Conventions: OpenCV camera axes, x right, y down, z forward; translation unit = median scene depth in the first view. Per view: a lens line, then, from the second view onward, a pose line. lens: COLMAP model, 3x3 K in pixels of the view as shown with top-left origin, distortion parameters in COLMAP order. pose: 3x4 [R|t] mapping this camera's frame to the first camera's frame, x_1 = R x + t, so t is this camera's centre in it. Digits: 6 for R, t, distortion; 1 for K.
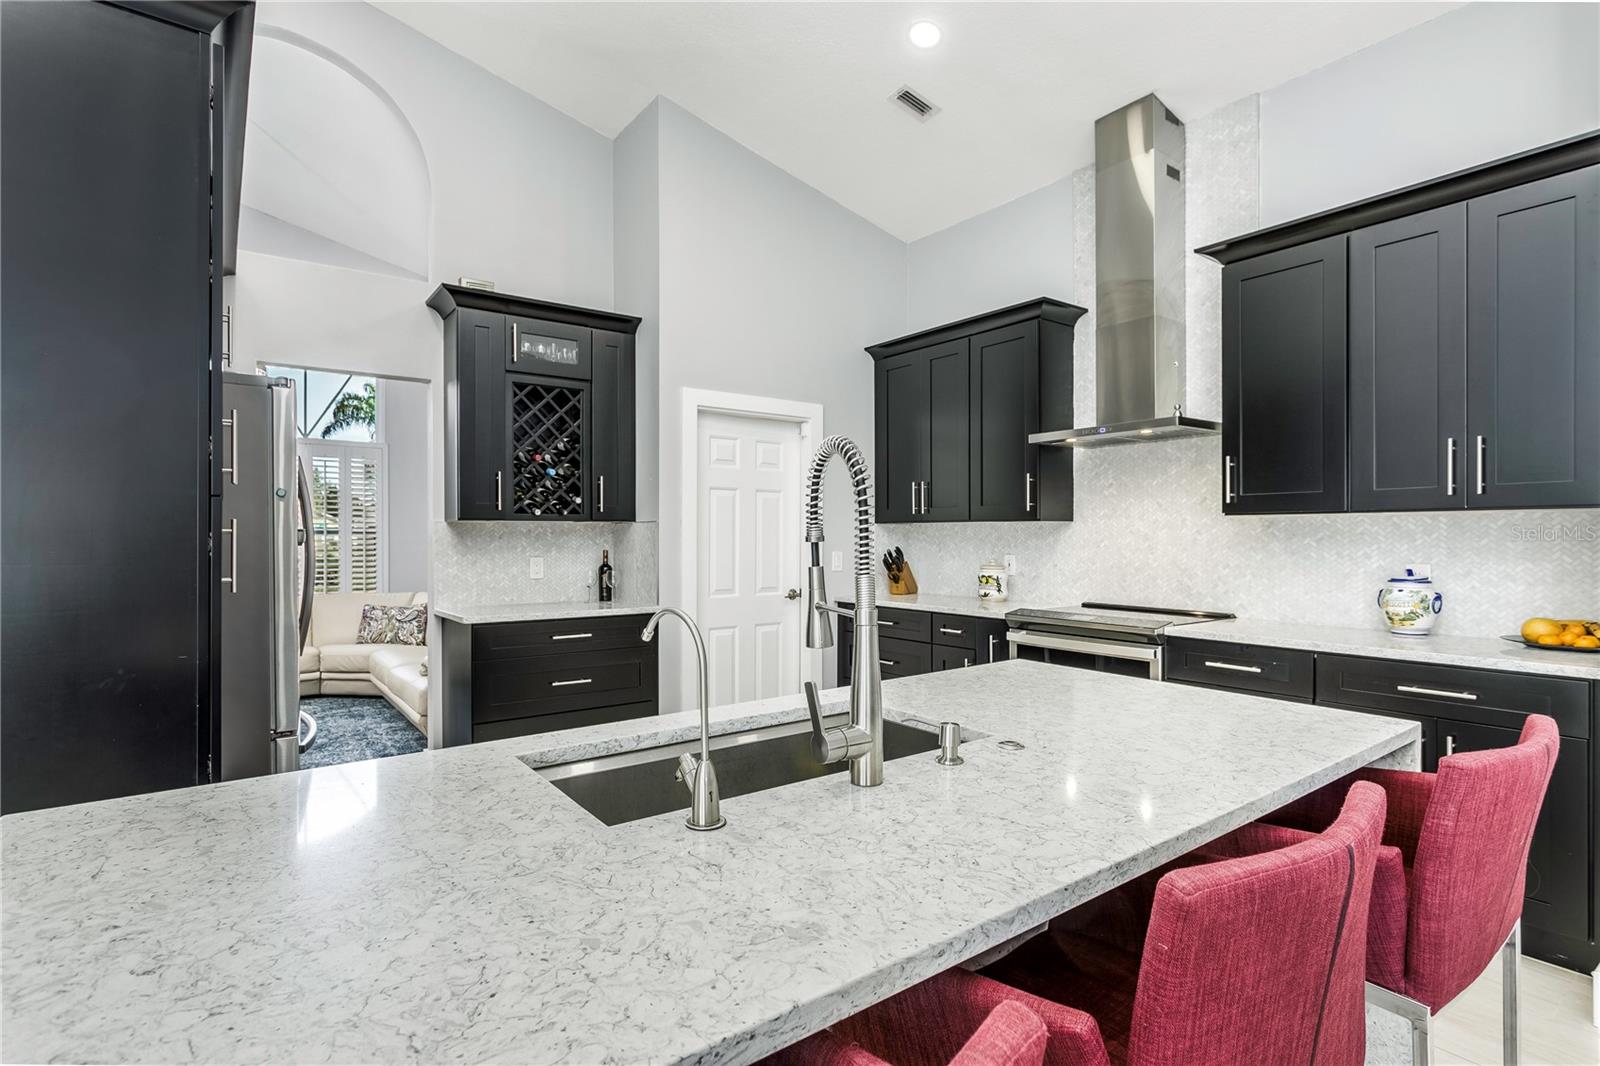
lens RADIAL K [[762.7, 0, 812.0], [0, 762.7, 540.8], [0, 0, 1]] dist [-0.004388, 0.002455]
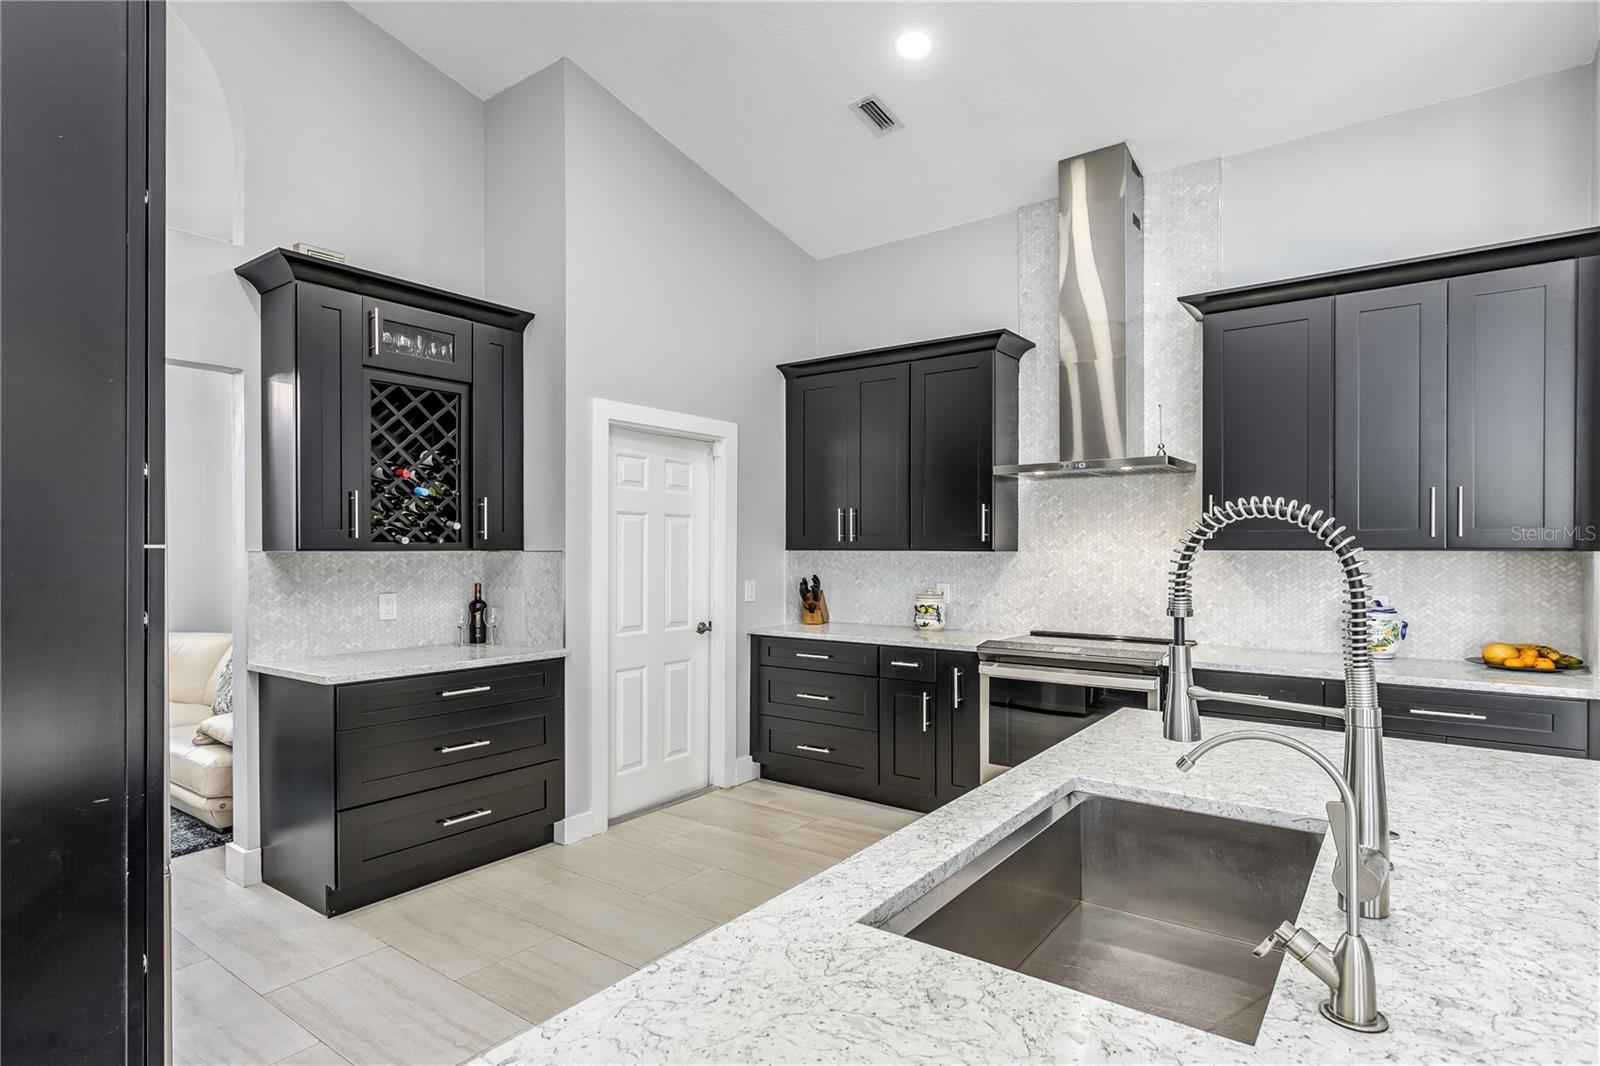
lens RADIAL K [[762.7, 0, 797.5], [0, 762.7, 550.4], [0, 0, 1]] dist [-0.004388, 0.002455]
pose [[0.956069, -0.006051, 0.293080, -0.219816], [0.007109, 0.999971, -0.002547, -0.024207], [-0.293057, 0.004518, 0.956084, 0.106507]]
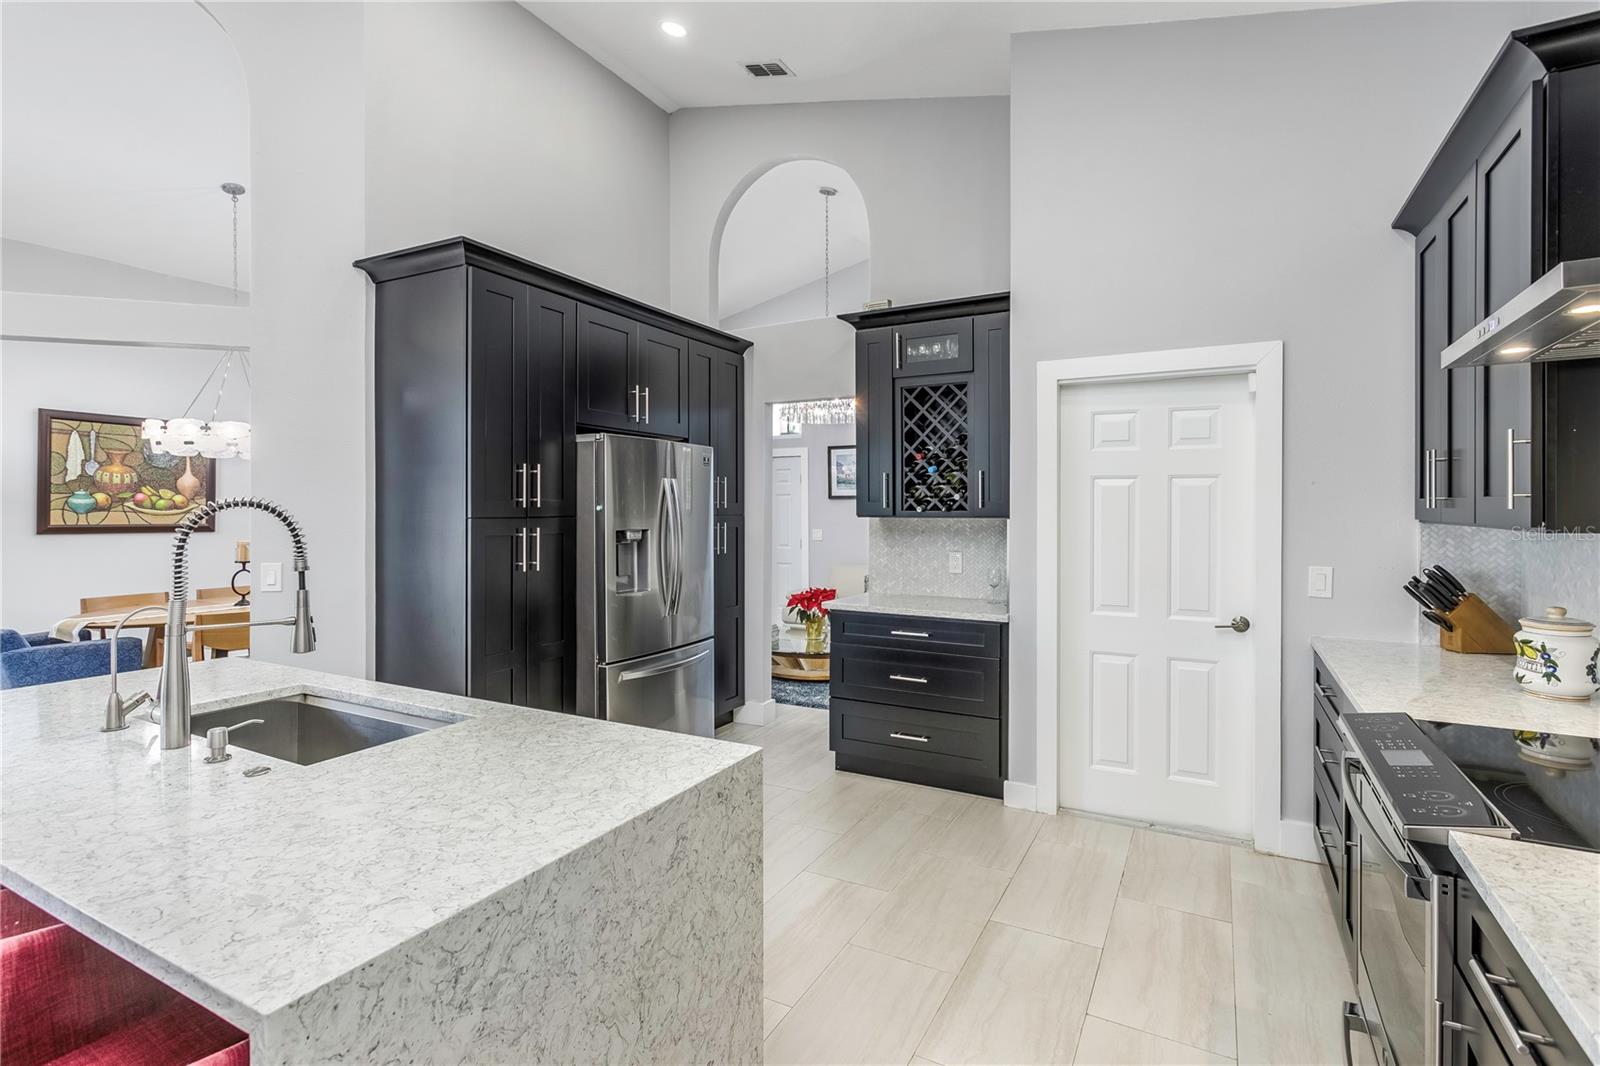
lens RADIAL K [[762.7, 0, 751.3], [0, 762.7, 512.0], [0, 0, 1]] dist [-0.004388, 0.002455]
pose [[0.430287, 0.000451, -0.902692, 0.493689], [-0.005917, 0.999980, -0.002321, -0.033064], [0.902673, 0.006340, 0.430281, 0.375520]]
